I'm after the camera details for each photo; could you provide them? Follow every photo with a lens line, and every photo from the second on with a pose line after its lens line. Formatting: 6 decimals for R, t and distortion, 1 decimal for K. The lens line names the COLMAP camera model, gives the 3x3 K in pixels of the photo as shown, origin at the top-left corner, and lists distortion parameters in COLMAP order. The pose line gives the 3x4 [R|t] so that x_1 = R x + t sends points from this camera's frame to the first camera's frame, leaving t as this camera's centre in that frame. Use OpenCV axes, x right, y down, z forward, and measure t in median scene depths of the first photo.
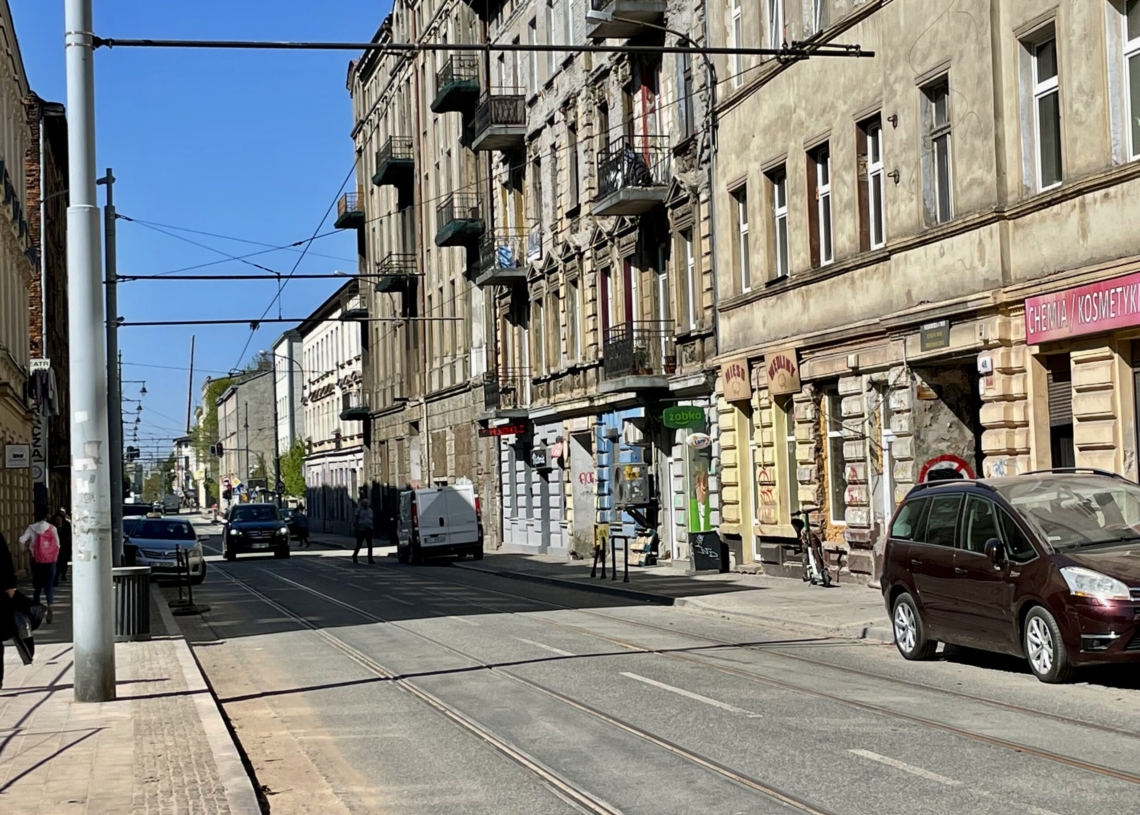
lens RADIAL K [[2060.5, 0, 570.9], [0, 2060.5, 405.3], [0, 0, 1]] dist [0.029630, 0.000000]
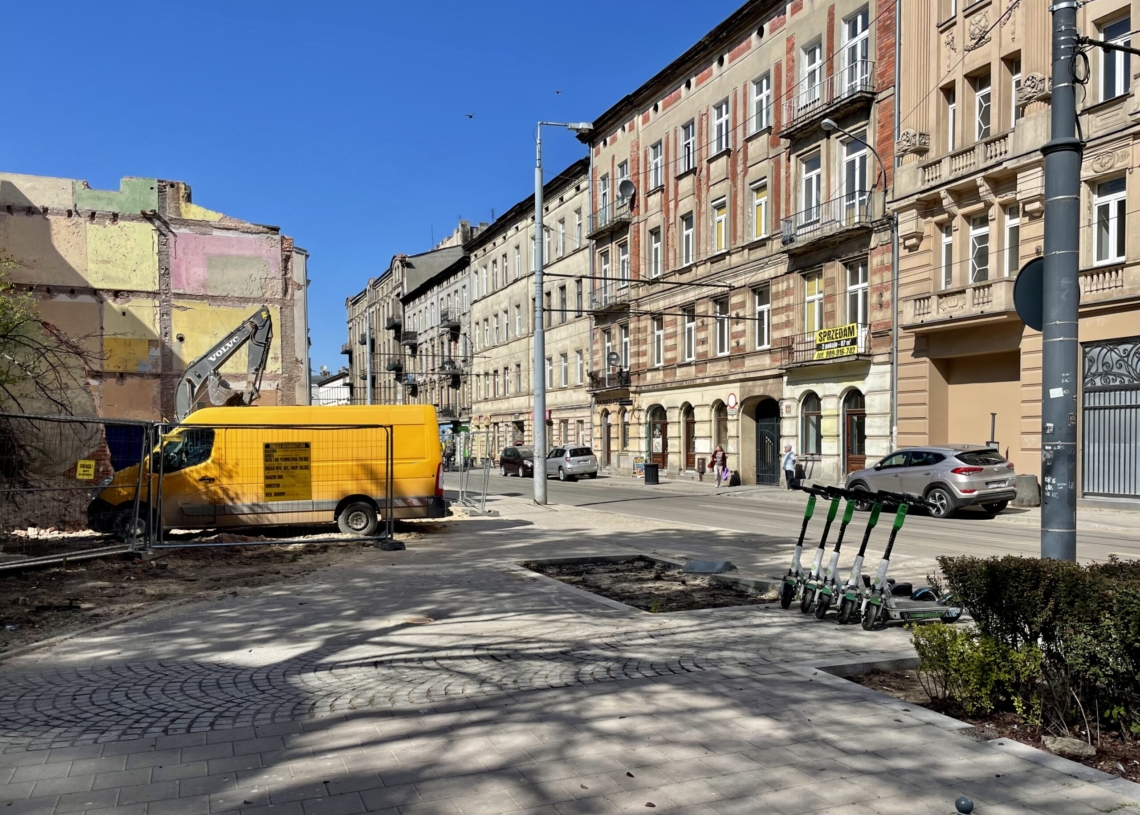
lens RADIAL K [[903.8, 0, 604.9], [0, 903.8, 438.5], [0, 0, 1]] dist [0.074172, -0.097492]
pose [[0.975907, 0.020275, 0.217244, -0.055508], [-0.027758, 0.999120, 0.031448, -0.035518], [-0.216415, -0.036721, 0.975611, -0.745446]]
